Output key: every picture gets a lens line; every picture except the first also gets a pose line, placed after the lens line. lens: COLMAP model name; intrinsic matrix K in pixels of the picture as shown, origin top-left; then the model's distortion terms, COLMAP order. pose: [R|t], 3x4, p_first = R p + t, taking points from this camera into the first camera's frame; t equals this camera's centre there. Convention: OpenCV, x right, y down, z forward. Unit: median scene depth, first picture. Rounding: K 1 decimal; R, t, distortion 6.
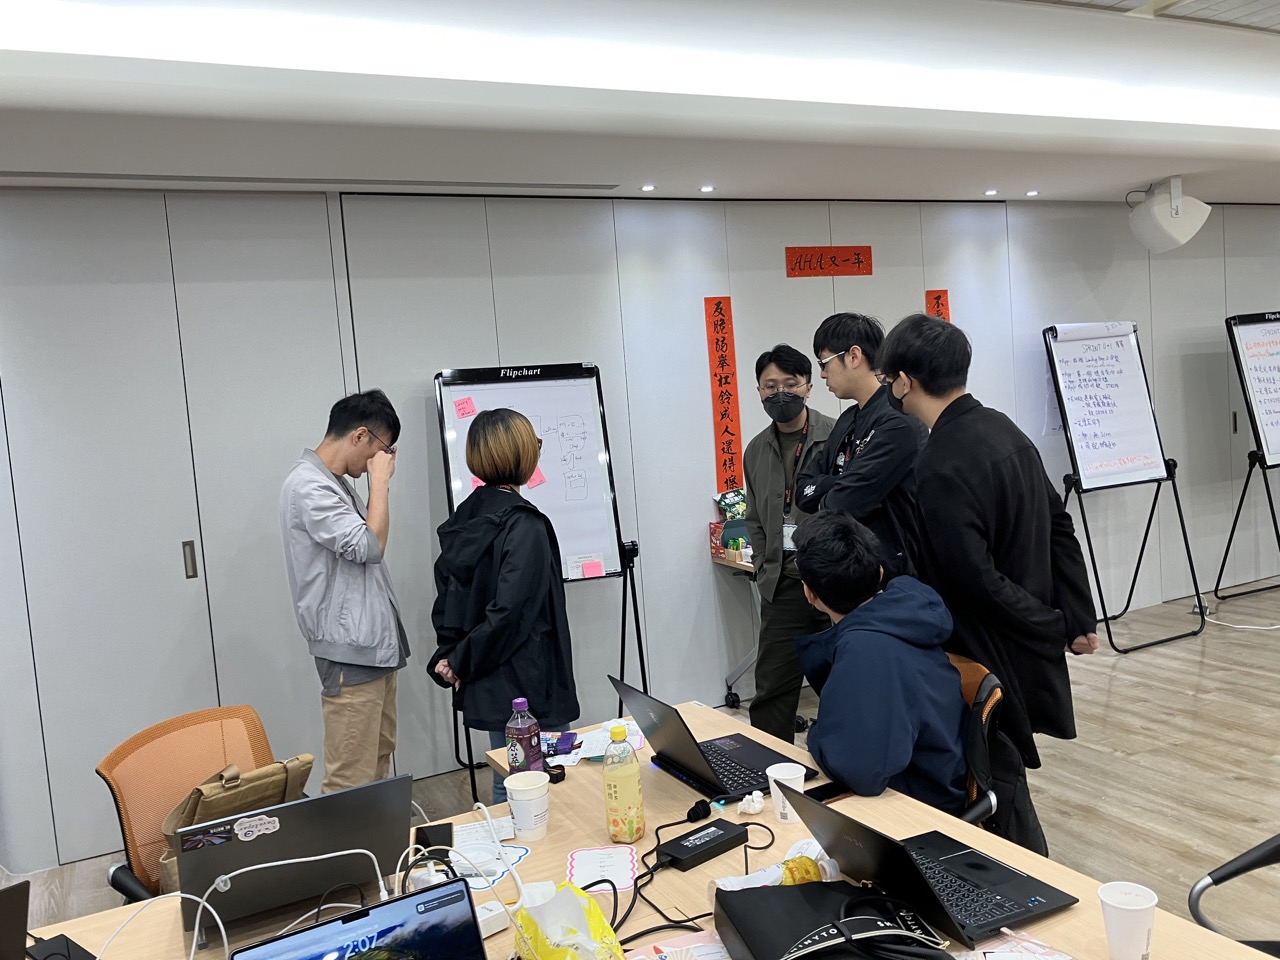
lens RADIAL K [[1052.5, 0, 640.0], [0, 1052.5, 480.0], [0, 0, 1]] dist [0.005944, 0.006702]
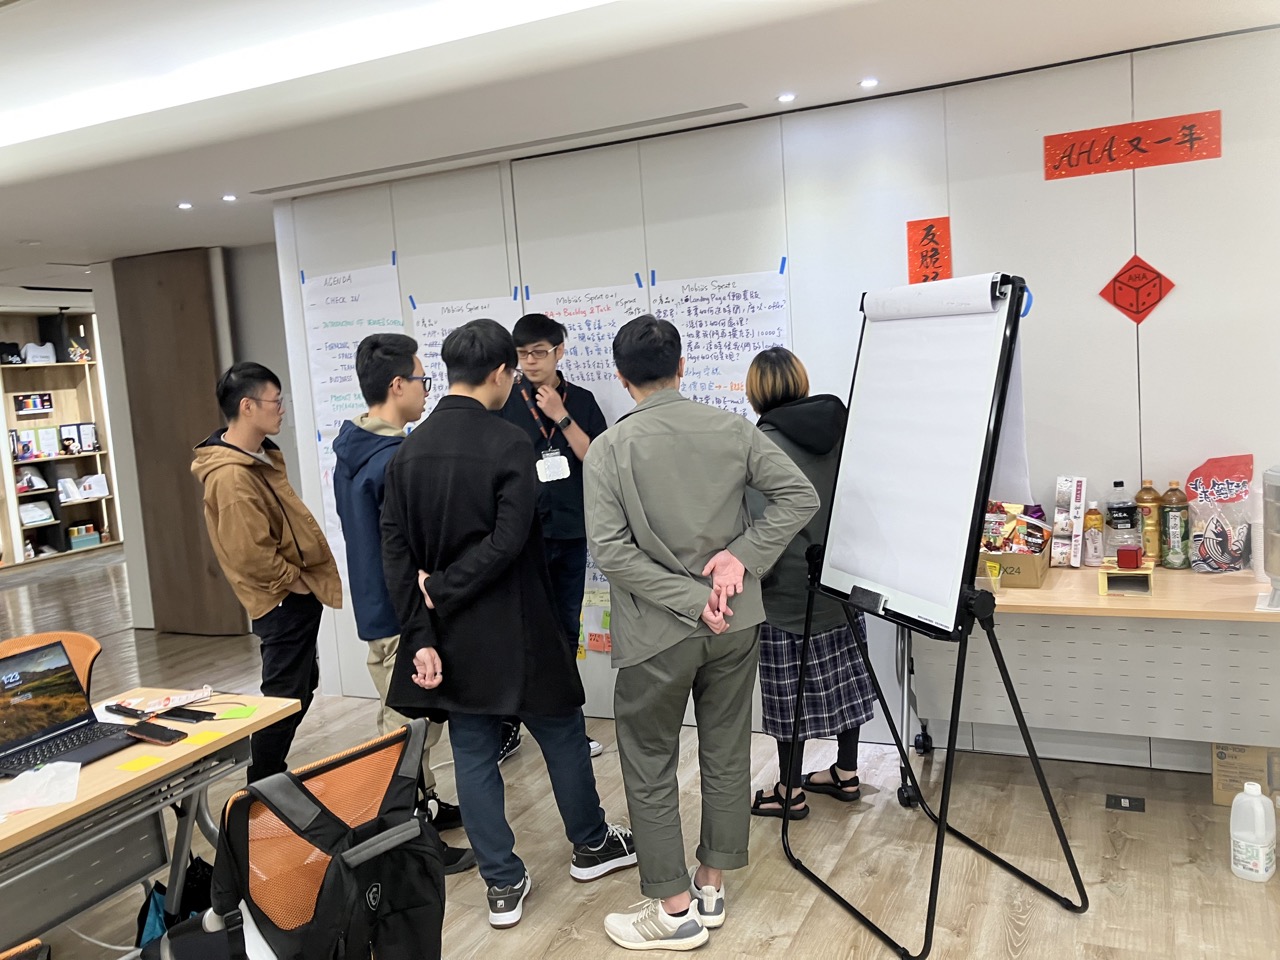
lens RADIAL K [[1052.5, 0, 640.0], [0, 1052.5, 480.0], [0, 0, 1]] dist [0.005944, 0.006702]
pose [[0.635548, 0.109923, -0.764196, 0.581943], [-0.043878, 0.993355, 0.106395, -0.060808], [0.770813, -0.034088, 0.636149, 0.361937]]
